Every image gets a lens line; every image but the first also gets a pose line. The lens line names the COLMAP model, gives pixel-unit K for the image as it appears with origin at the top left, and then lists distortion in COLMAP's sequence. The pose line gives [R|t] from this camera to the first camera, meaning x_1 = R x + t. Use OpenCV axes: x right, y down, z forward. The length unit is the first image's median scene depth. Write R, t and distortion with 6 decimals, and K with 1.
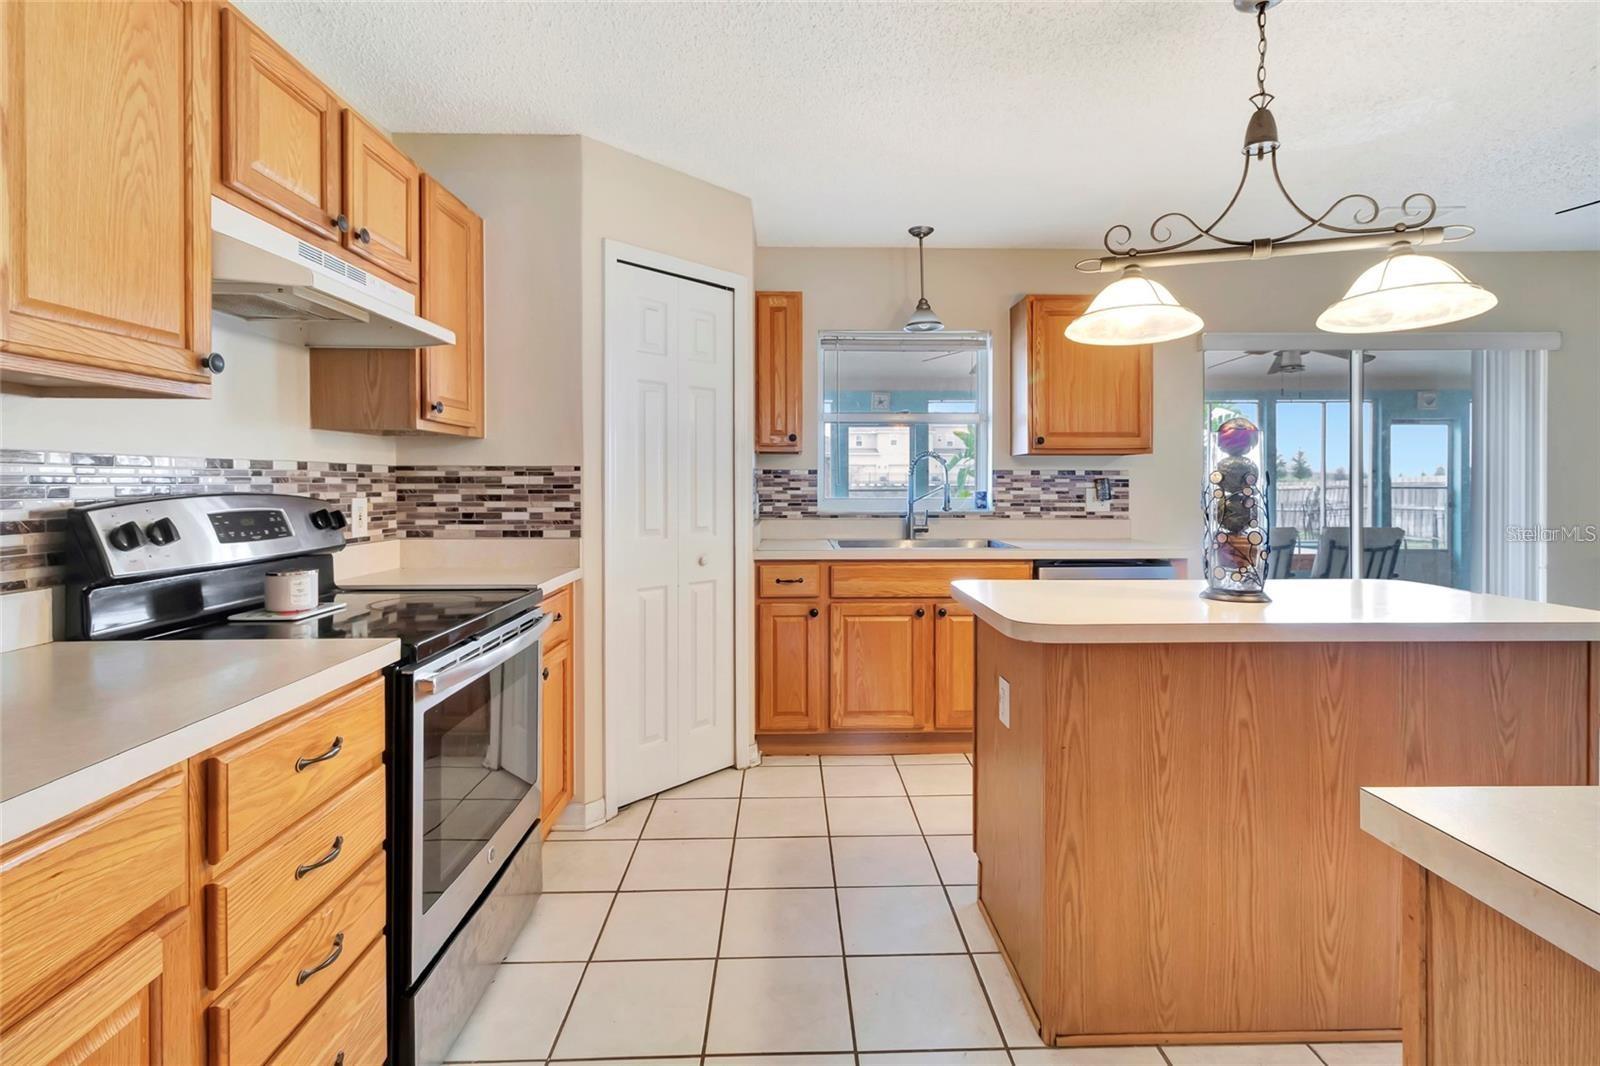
lens RADIAL K [[731.2, 0, 804.4], [0, 731.2, 485.0], [0, 0, 1]] dist [-0.000426, -0.000134]
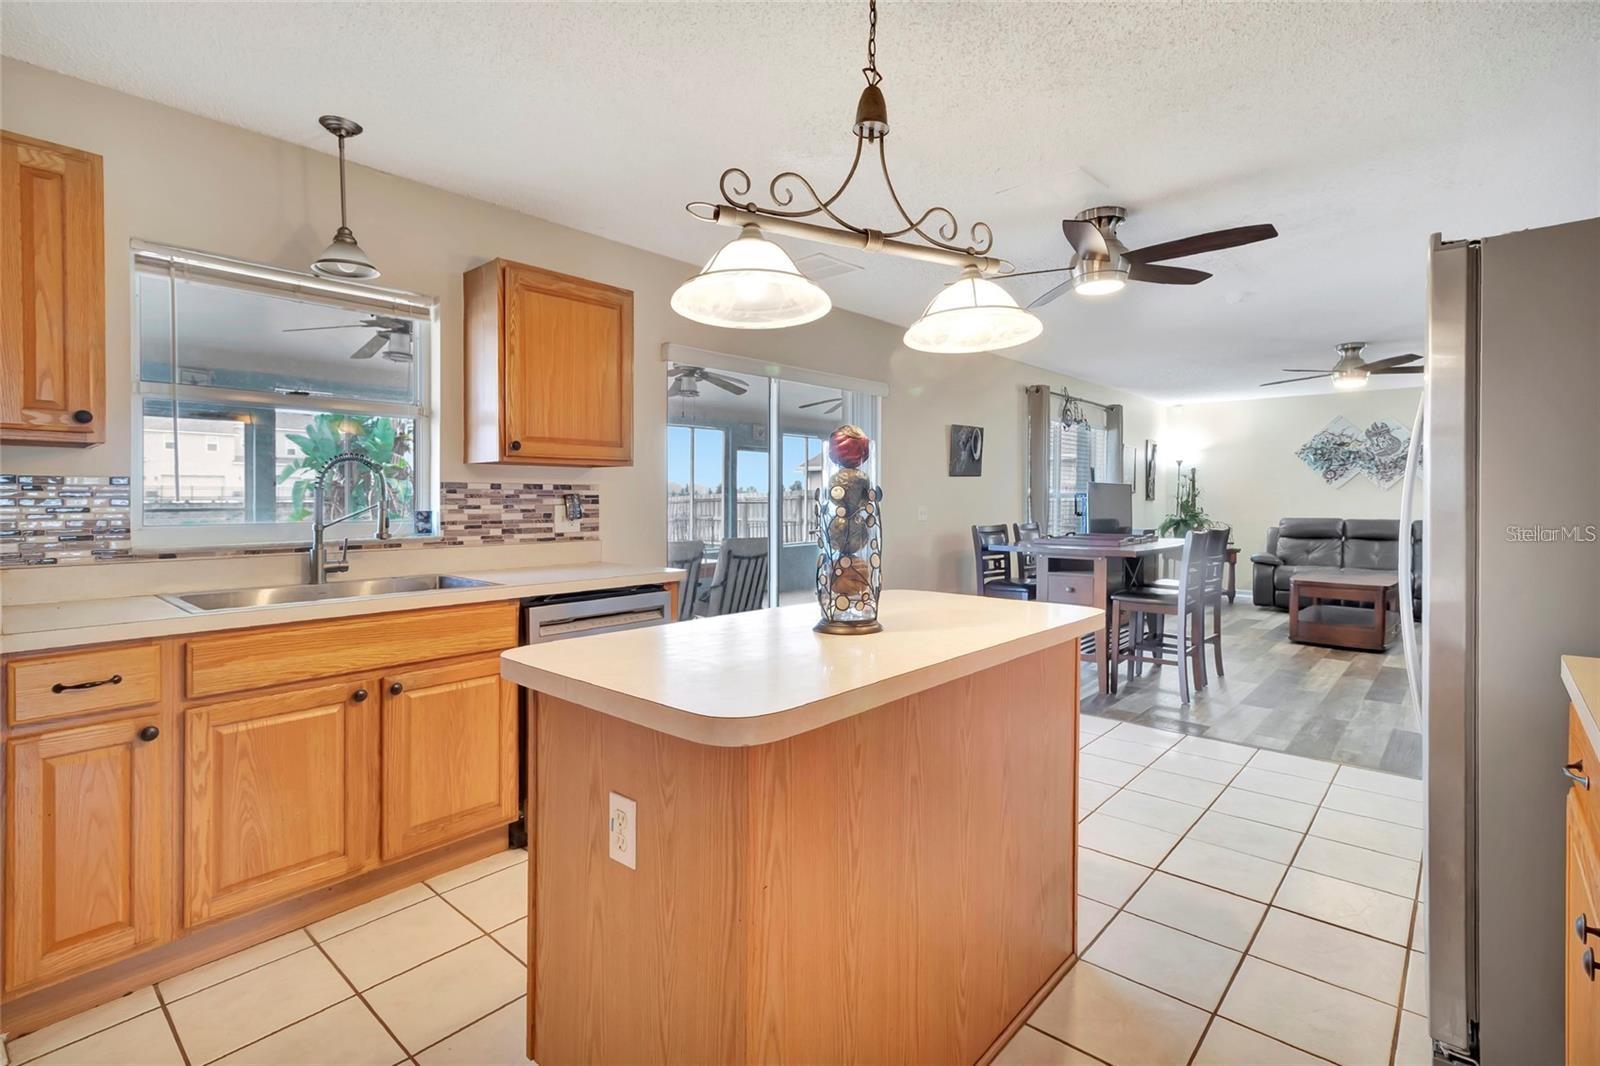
lens RADIAL K [[745.1, 0, 789.1], [0, 745.1, 498.4], [0, 0, 1]] dist [0.009074, -0.000158]
pose [[0.685287, -0.000414, 0.728273, -0.062478], [0.002967, 0.999993, -0.002223, -0.001097], [-0.728267, 0.003684, 0.685284, 0.231083]]
